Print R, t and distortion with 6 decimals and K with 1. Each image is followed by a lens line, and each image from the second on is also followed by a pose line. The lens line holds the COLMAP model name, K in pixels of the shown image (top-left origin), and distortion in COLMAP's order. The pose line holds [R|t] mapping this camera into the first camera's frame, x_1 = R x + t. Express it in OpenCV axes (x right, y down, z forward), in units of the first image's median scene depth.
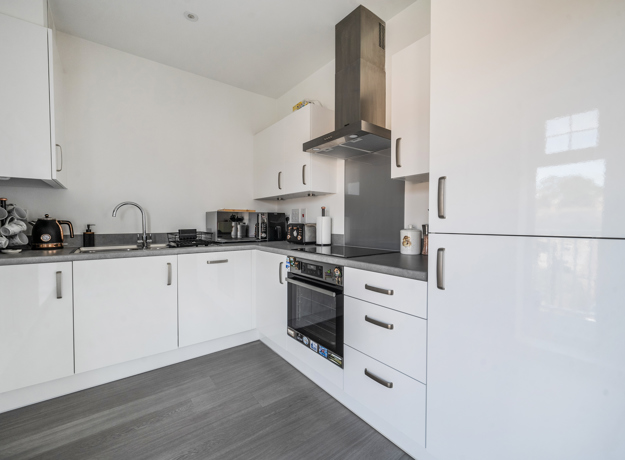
lens RADIAL K [[267.5, 0, 312.5], [0, 267.5, 230.0], [0, 0, 1]] dist [-0.001916, -0.000156]
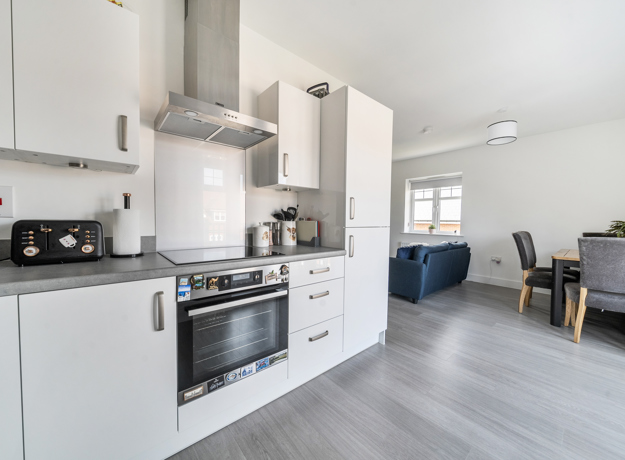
lens RADIAL K [[242.6, 0, 312.5], [0, 242.6, 230.0], [0, 0, 1]] dist [0.001051, 0.000070]
pose [[-0.051719, -0.040791, 0.997828, -0.745089], [0.013297, 0.999049, 0.041530, -0.028254], [-0.998573, 0.015416, -0.051128, 0.841802]]
